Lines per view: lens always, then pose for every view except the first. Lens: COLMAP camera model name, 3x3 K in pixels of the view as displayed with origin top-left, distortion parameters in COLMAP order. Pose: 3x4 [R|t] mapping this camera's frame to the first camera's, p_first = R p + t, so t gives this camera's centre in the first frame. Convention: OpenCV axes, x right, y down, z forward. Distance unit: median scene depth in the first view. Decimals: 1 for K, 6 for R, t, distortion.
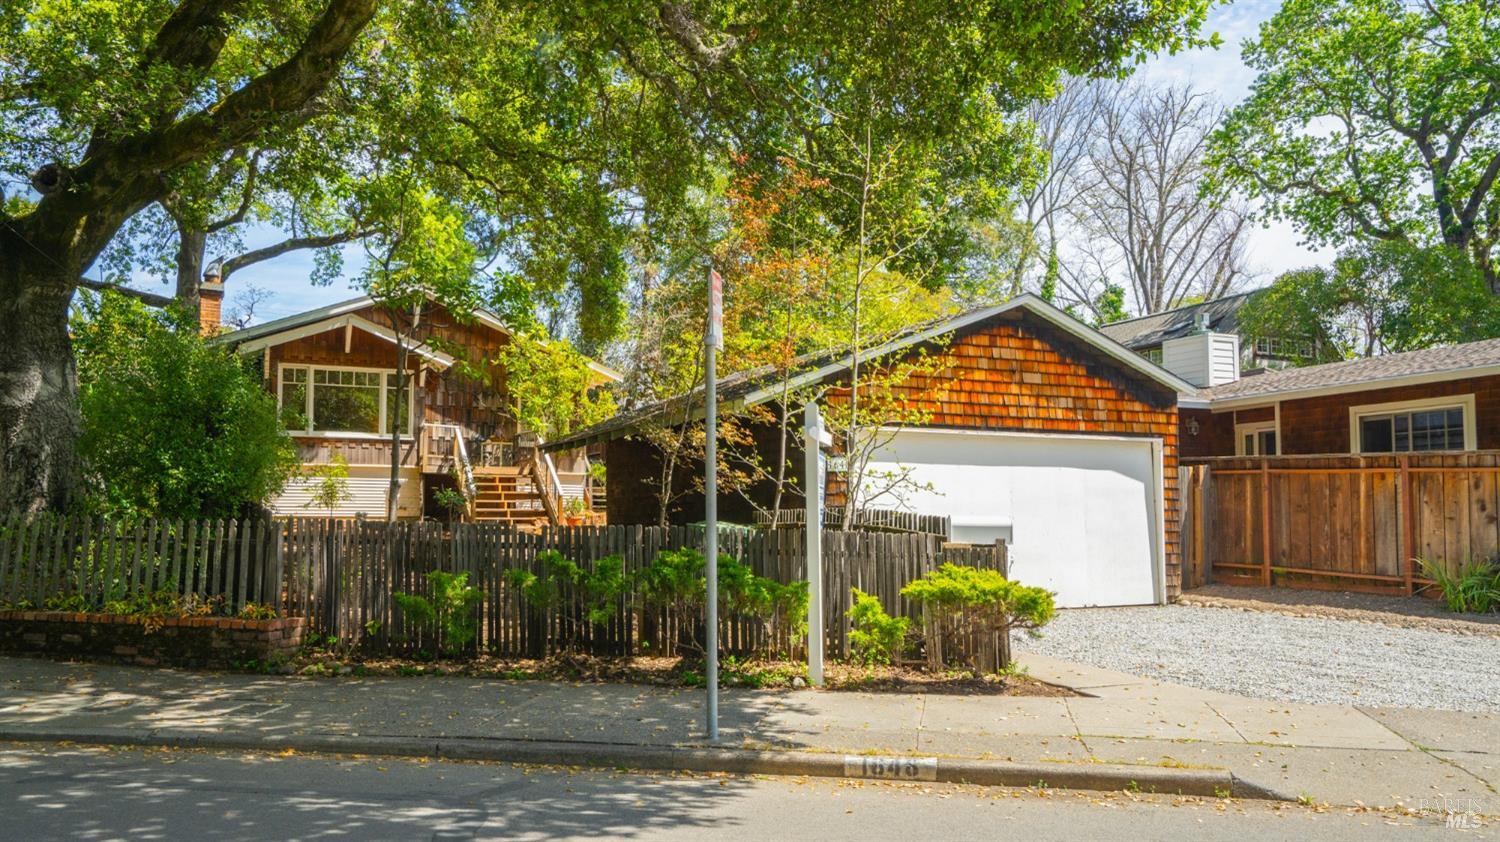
lens RADIAL K [[1162.5, 0, 751.6], [0, 1162.5, 459.5], [0, 0, 1]] dist [-0.003187, 0.006484]
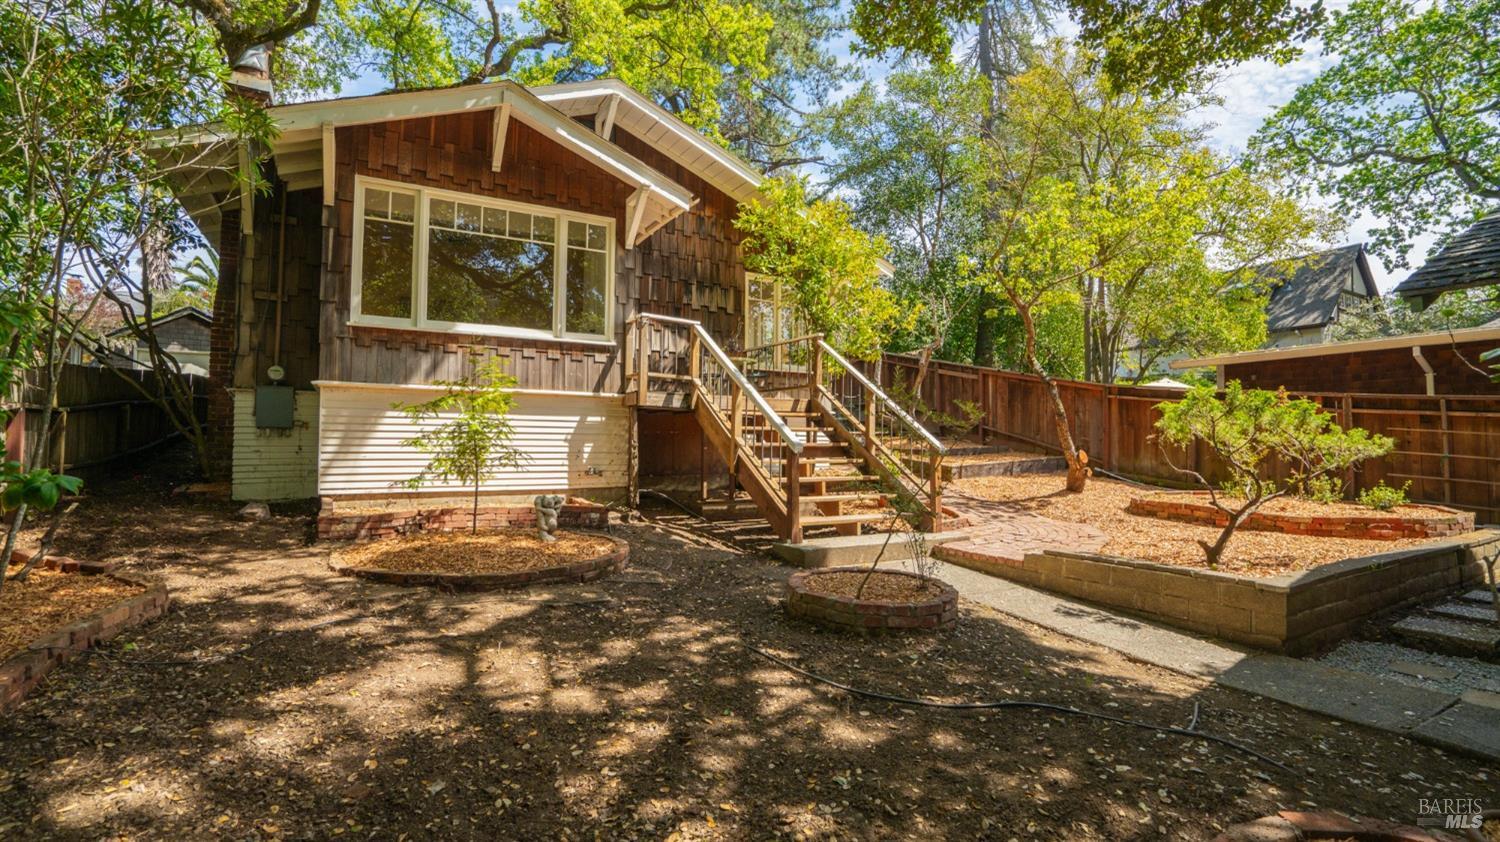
lens RADIAL K [[708.4, 0, 738.8], [0, 708.4, 417.3], [0, 0, 1]] dist [-0.026333, 0.011270]
pose [[0.996231, 0.006524, 0.086496, -0.273102], [-0.007532, 0.999907, 0.011340, 0.012921], [-0.086414, -0.011949, 0.996188, 0.694515]]
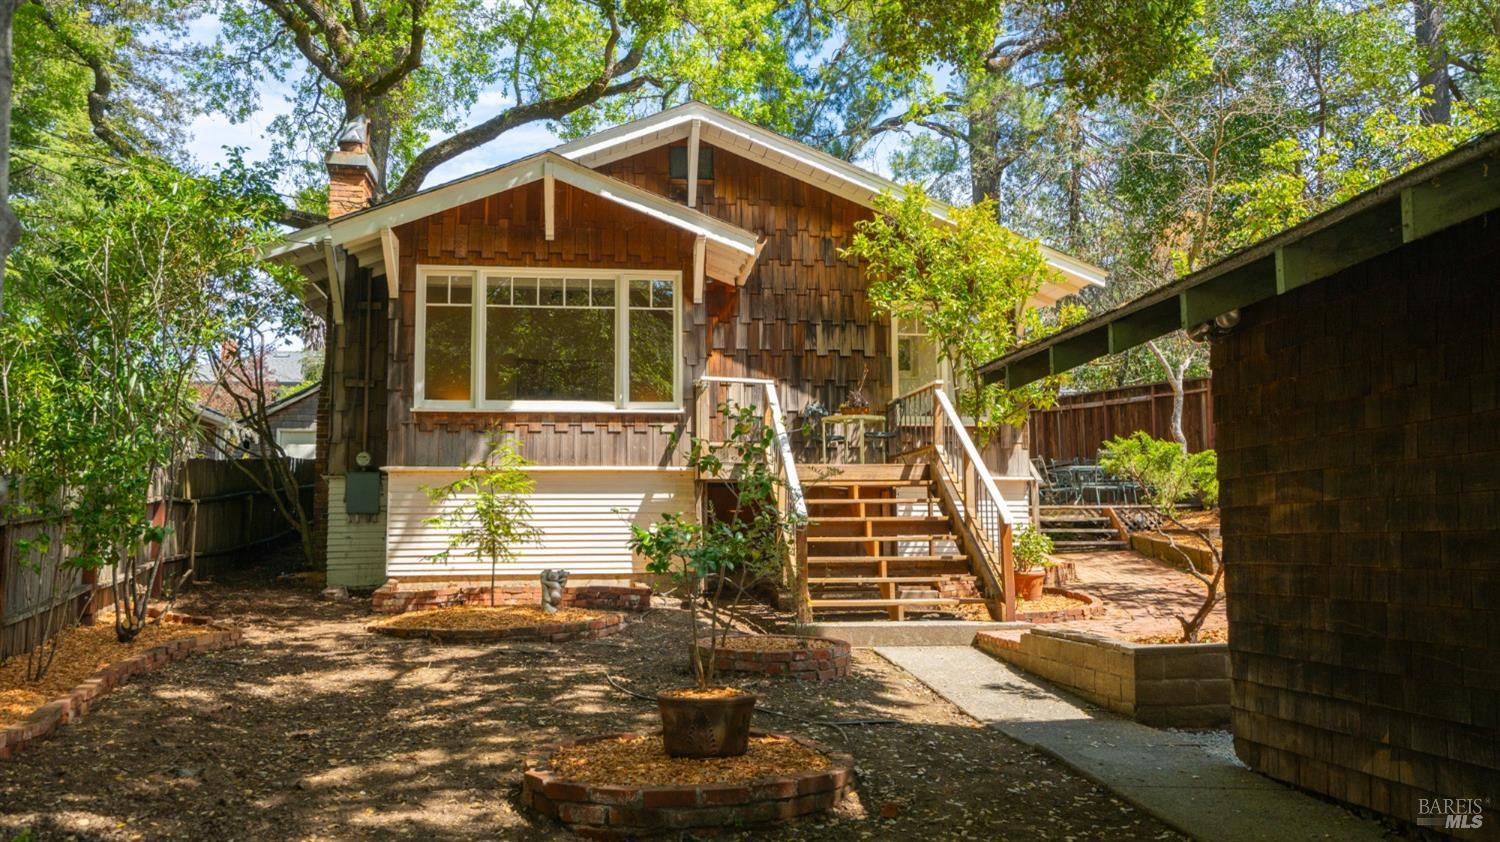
lens RADIAL K [[1281.8, 0, 734.6], [0, 1281.8, 419.3], [0, 0, 1]] dist [0.076952, -0.001537]
pose [[0.951433, -0.039384, -0.305326, -0.112548], [0.024719, 0.998354, -0.051750, 0.014490], [0.306862, 0.041689, 0.950841, 0.520520]]
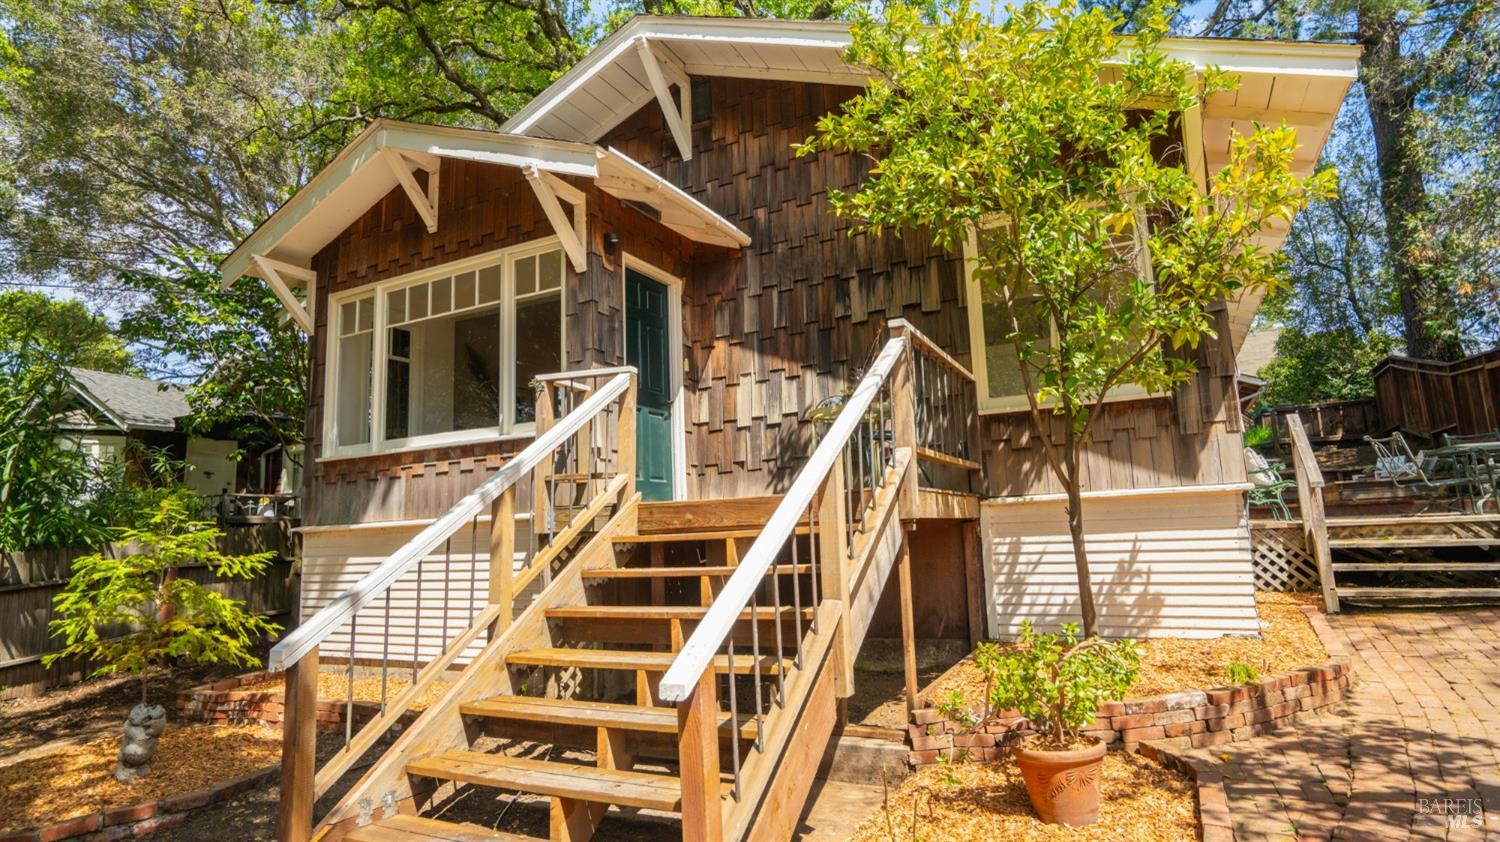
lens RADIAL K [[796.8, 0, 754.6], [0, 796.8, 417.9], [0, 0, 1]] dist [0.002329, 0.000077]
pose [[0.604674, -0.136006, -0.784775, -0.082147], [0.083005, 0.990708, -0.107739, 0.008318], [0.792136, 0.000007, 0.610345, 0.942259]]
